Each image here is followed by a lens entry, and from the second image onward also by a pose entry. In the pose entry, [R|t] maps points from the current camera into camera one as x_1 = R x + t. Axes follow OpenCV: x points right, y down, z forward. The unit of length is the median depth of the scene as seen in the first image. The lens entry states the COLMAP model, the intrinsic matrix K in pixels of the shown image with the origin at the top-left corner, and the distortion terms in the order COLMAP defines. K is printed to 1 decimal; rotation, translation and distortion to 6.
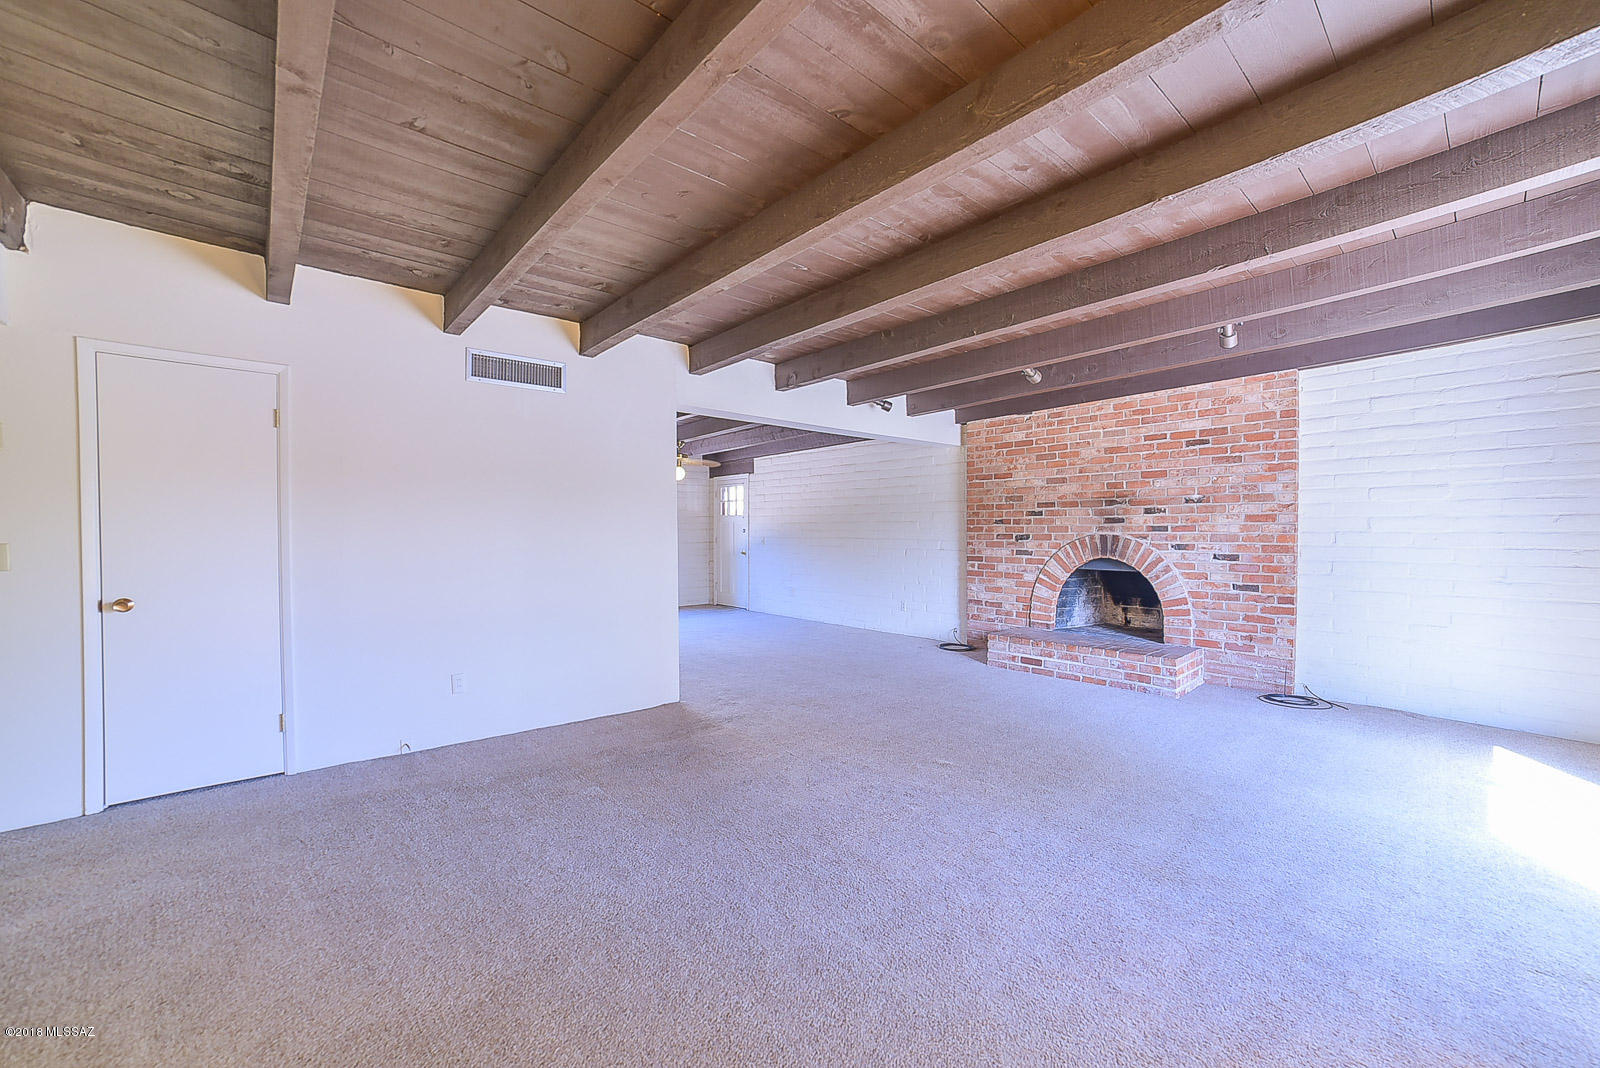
lens RADIAL K [[640.6, 0, 801.3], [0, 640.6, 539.7], [0, 0, 1]] dist [-0.090412, 0.038980]
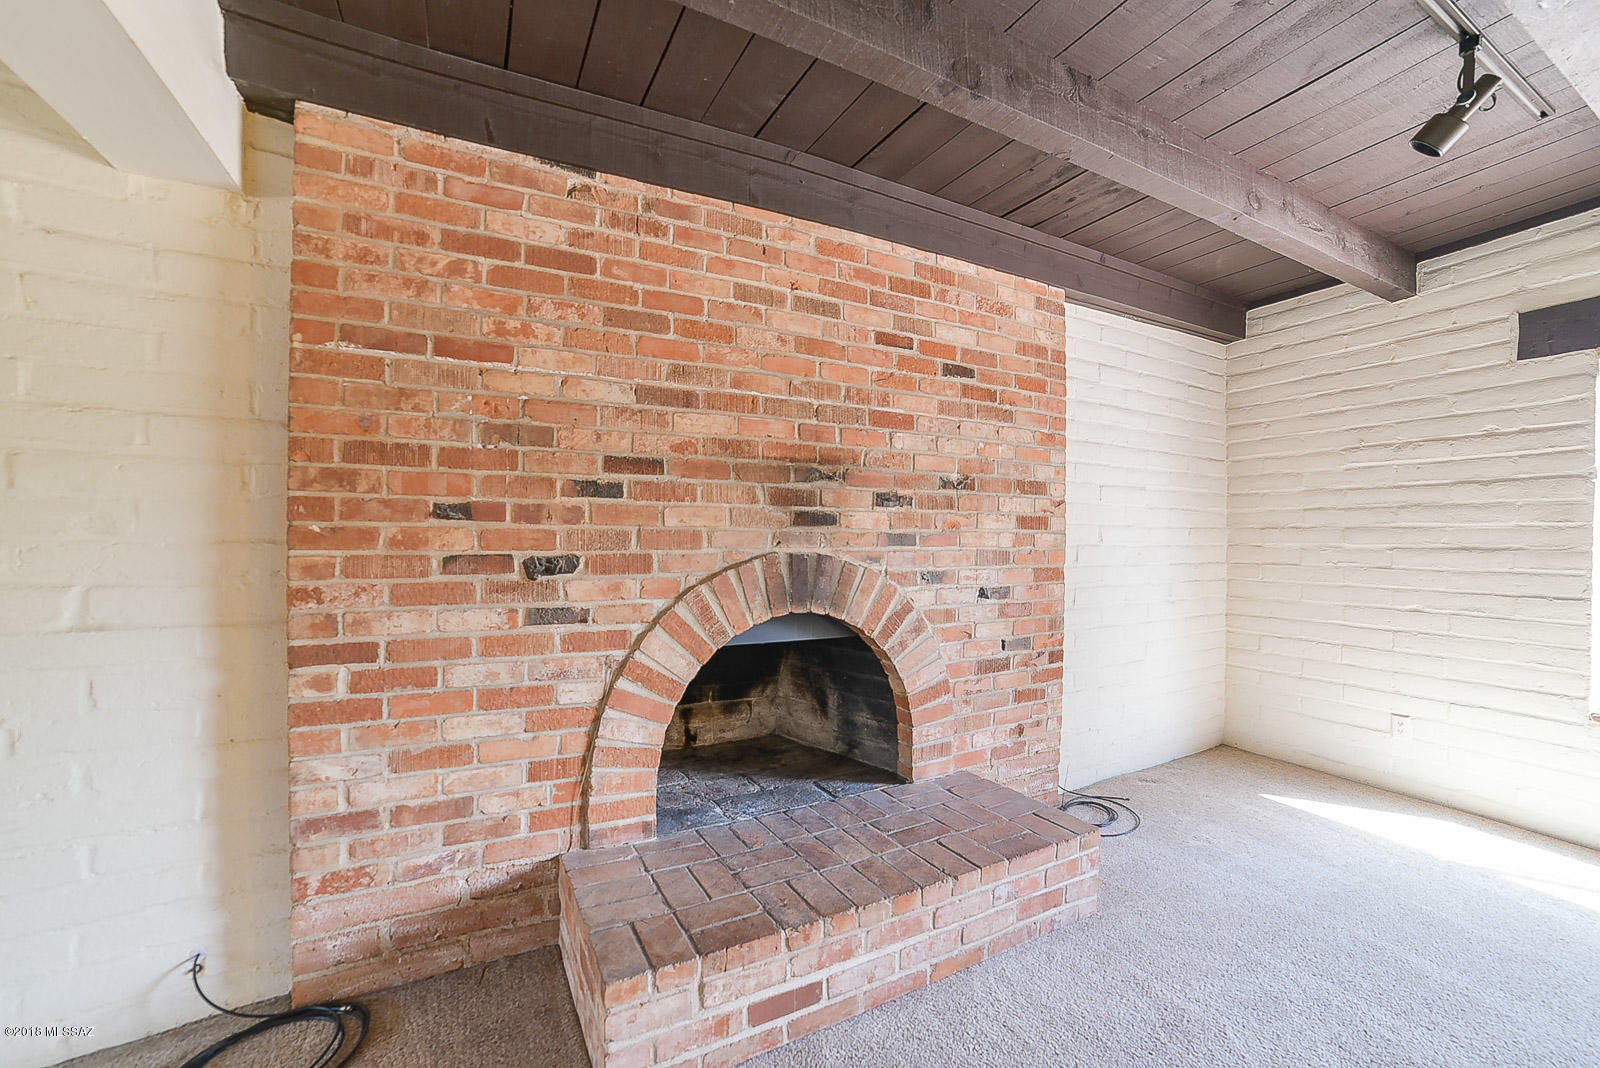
lens RADIAL K [[640.6, 0, 801.3], [0, 640.6, 539.7], [0, 0, 1]] dist [-0.090412, 0.038980]
pose [[0.224060, -0.000892, 0.974575, 0.092274], [0.007036, 0.999975, -0.000702, -0.016904], [-0.974550, 0.007015, 0.224061, 0.916155]]
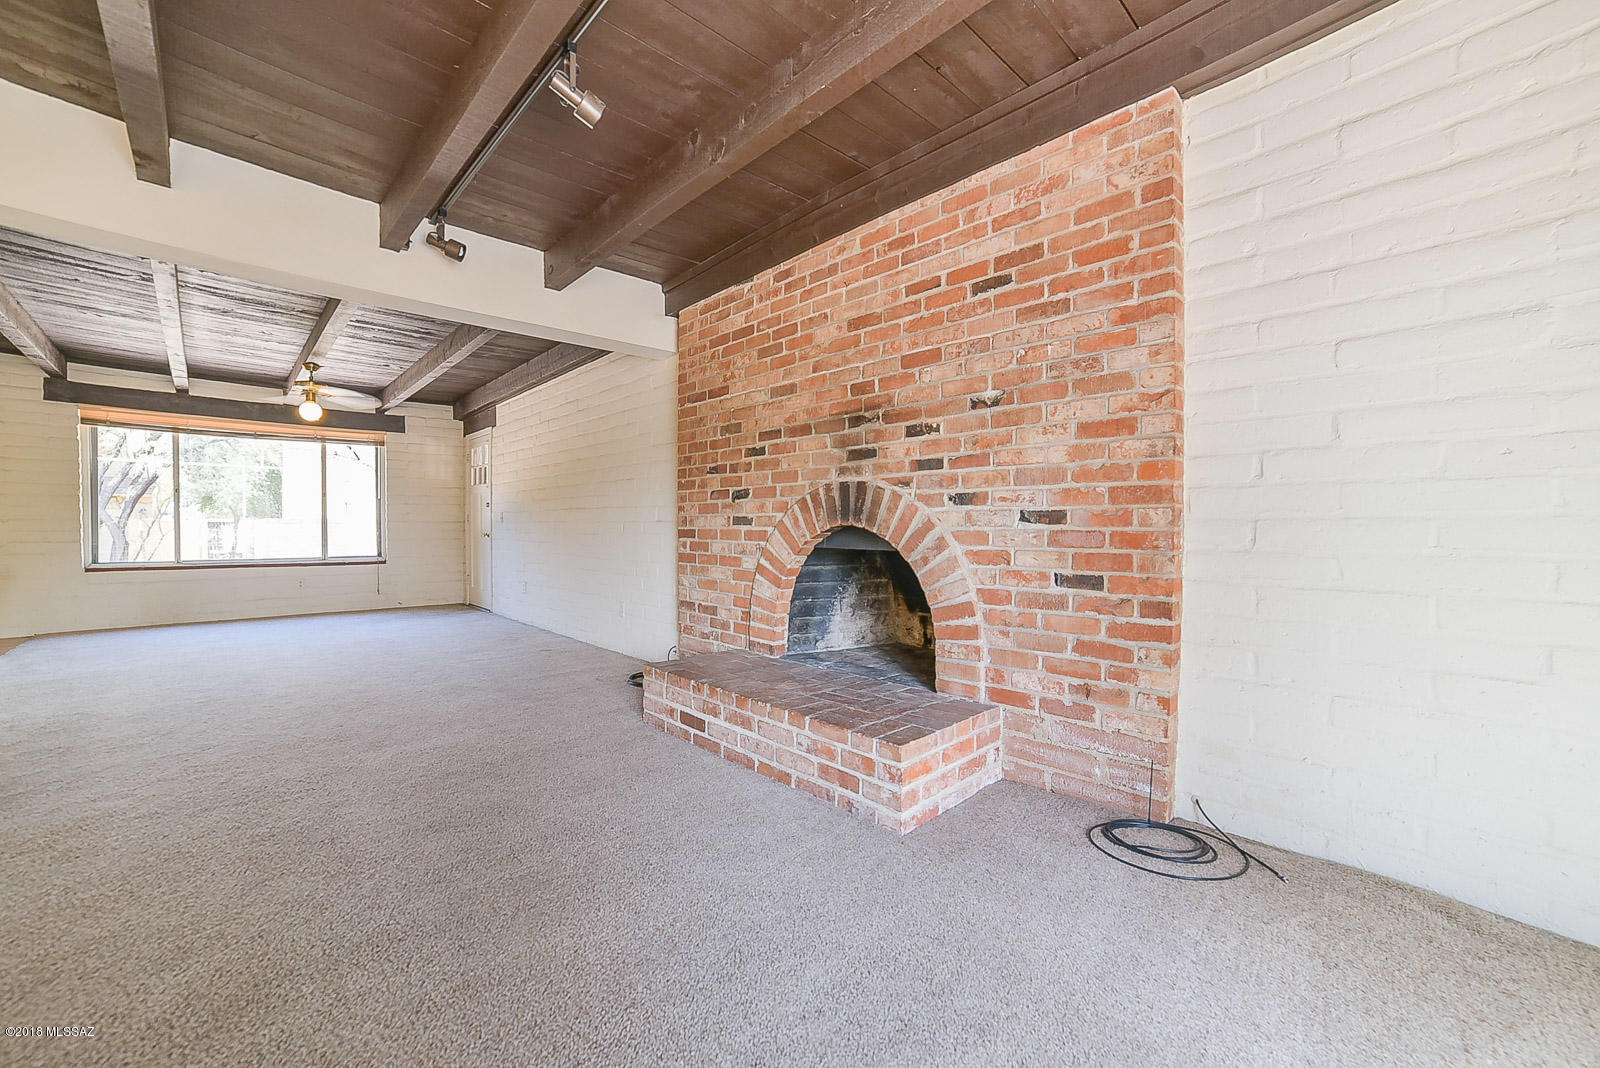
lens RADIAL K [[640.6, 0, 801.3], [0, 640.6, 539.7], [0, 0, 1]] dist [-0.090412, 0.038980]
pose [[0.998909, 0.002491, 0.046625, 0.423245], [-0.002735, 0.999983, 0.005165, 0.038586], [-0.046611, -0.005287, 0.998899, 0.464616]]
